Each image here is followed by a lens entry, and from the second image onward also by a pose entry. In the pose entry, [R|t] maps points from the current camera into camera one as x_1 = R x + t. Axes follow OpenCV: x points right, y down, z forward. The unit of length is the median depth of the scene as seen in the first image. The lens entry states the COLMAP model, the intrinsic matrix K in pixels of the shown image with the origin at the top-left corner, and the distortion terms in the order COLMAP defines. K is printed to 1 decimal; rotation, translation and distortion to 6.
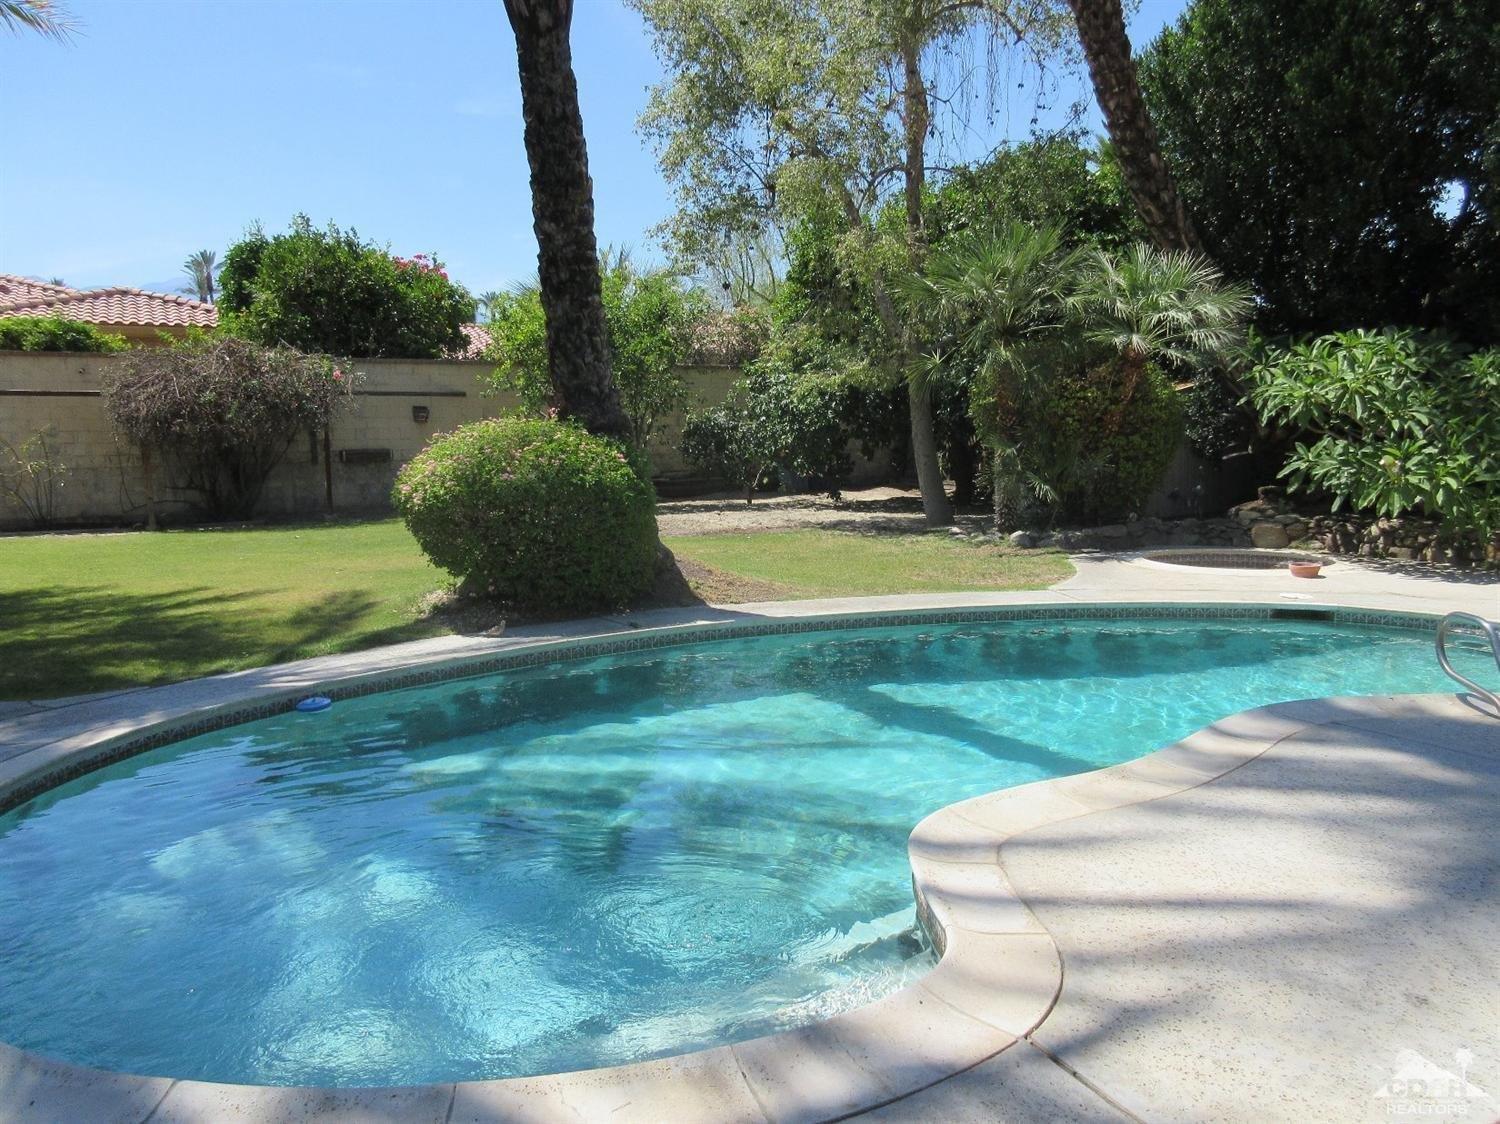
lens RADIAL K [[1109.1, 0, 753.0], [0, 1109.1, 552.3], [0, 0, 1]] dist [-0.002289, 0.003416]
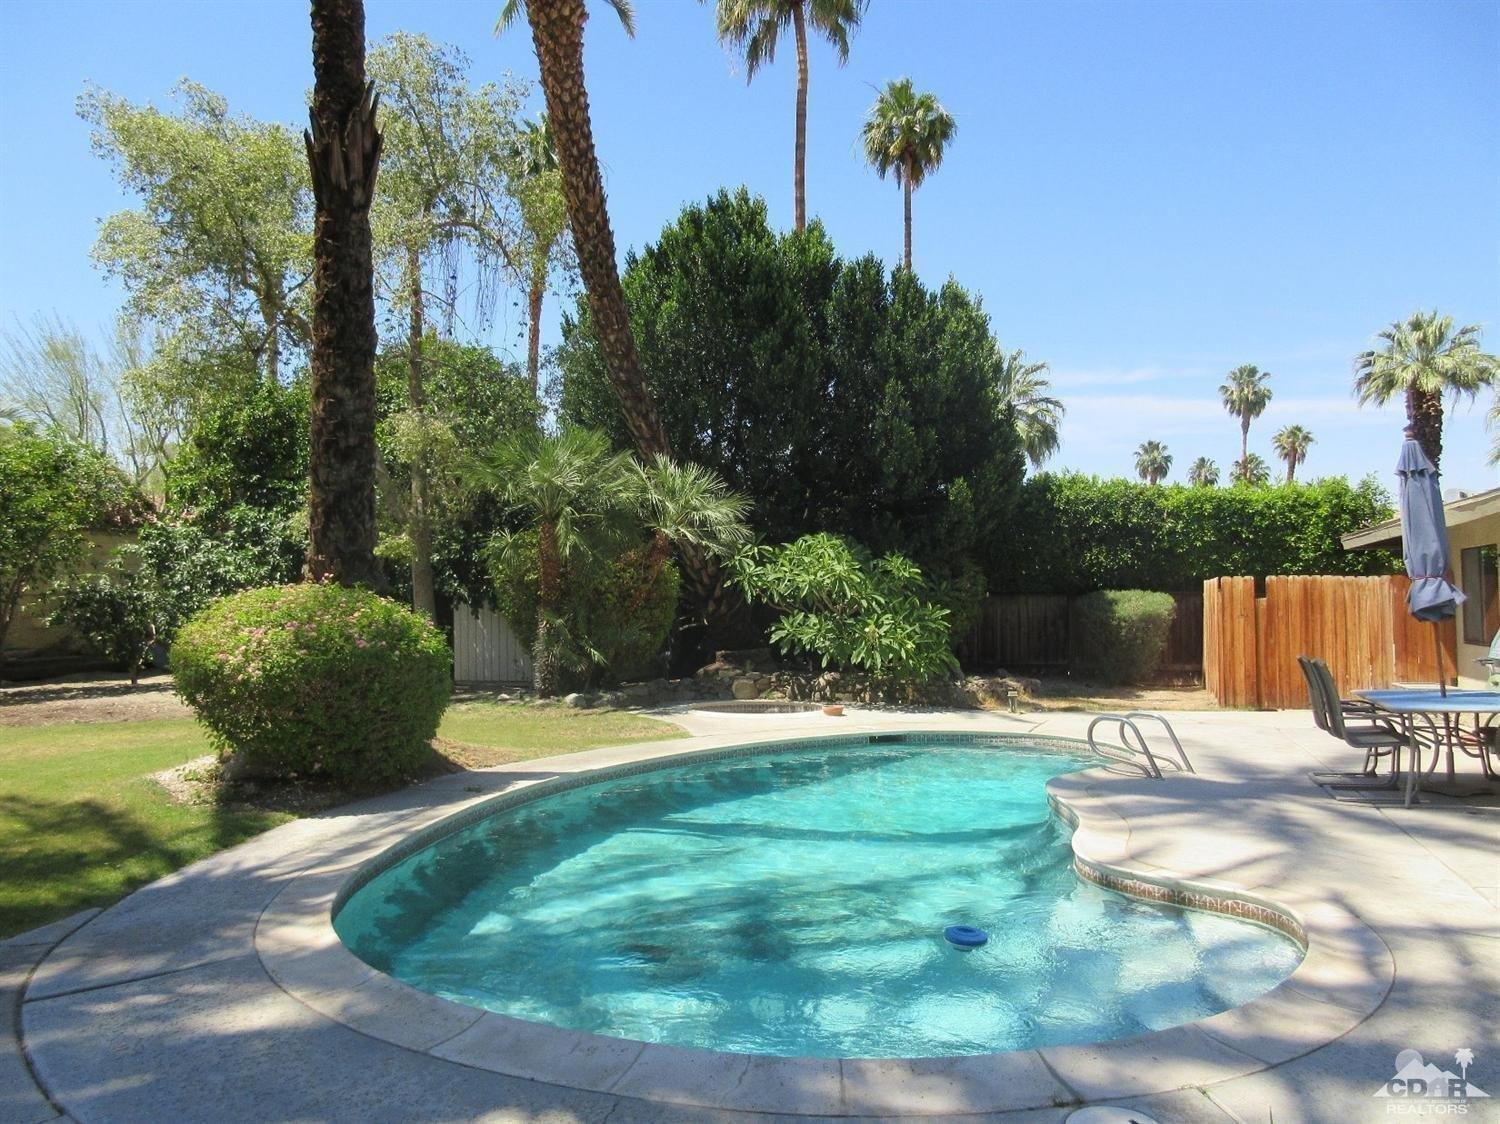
lens RADIAL K [[1109.1, 0, 753.0], [0, 1109.1, 552.3], [0, 0, 1]] dist [-0.002289, 0.003416]
pose [[0.753884, 0.043685, 0.655553, -0.389448], [0.061059, 0.988810, -0.136111, 0.003082], [-0.654164, 0.142639, 0.742781, 0.034678]]
